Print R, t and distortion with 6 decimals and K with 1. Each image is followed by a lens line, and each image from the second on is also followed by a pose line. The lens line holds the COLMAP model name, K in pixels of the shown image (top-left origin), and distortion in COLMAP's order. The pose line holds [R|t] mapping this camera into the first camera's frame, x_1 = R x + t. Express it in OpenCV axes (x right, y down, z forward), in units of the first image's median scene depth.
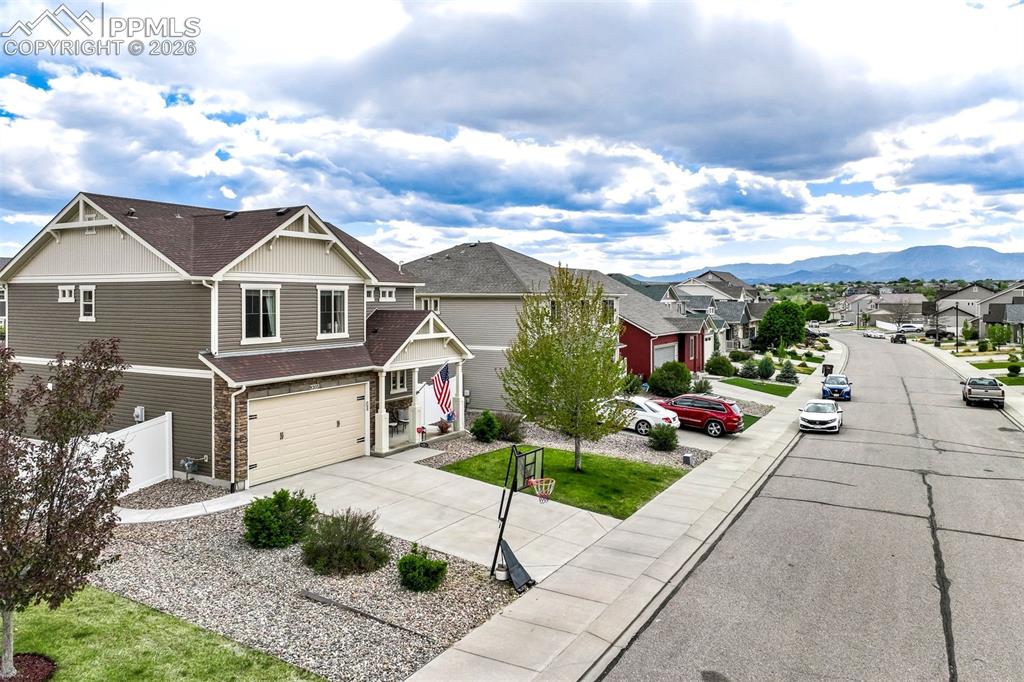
lens RADIAL K [[720.0, 0, 515.6], [0, 720.0, 336.9], [0, 0, 1]] dist [-0.003808, 0.016799]
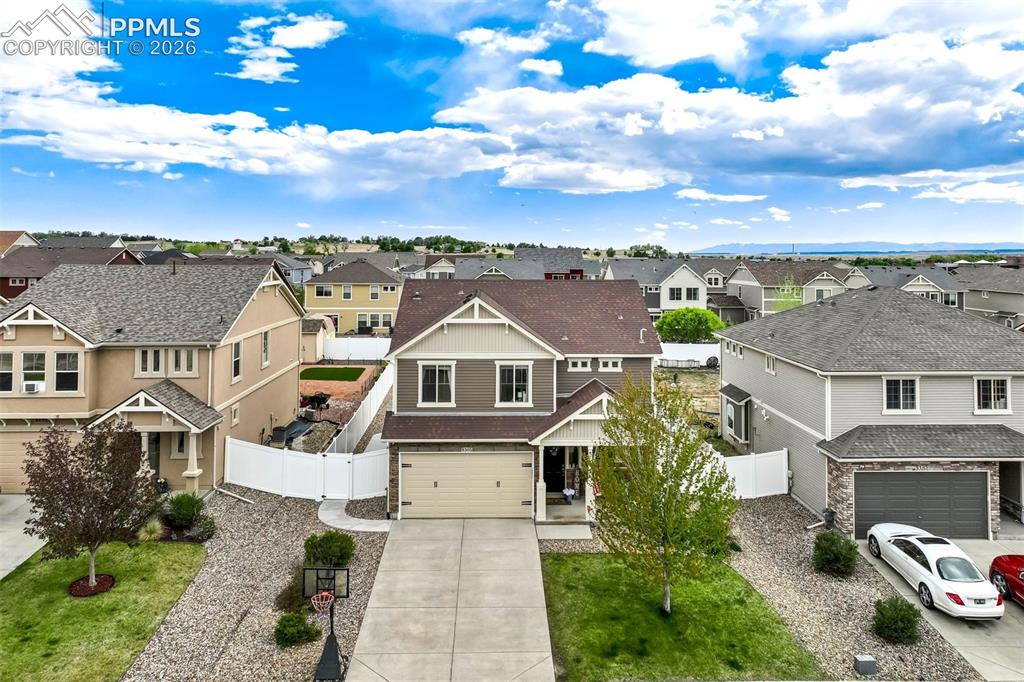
lens RADIAL K [[754.8, 0, 511.0], [0, 754.8, 269.6], [0, 0, 1]] dist [-0.003756, 0.003677]
pose [[0.527281, 0.028316, -0.849219, 0.770063], [-0.051818, 0.998656, 0.001125, -0.221494], [0.848109, 0.043411, 0.528040, 0.366274]]
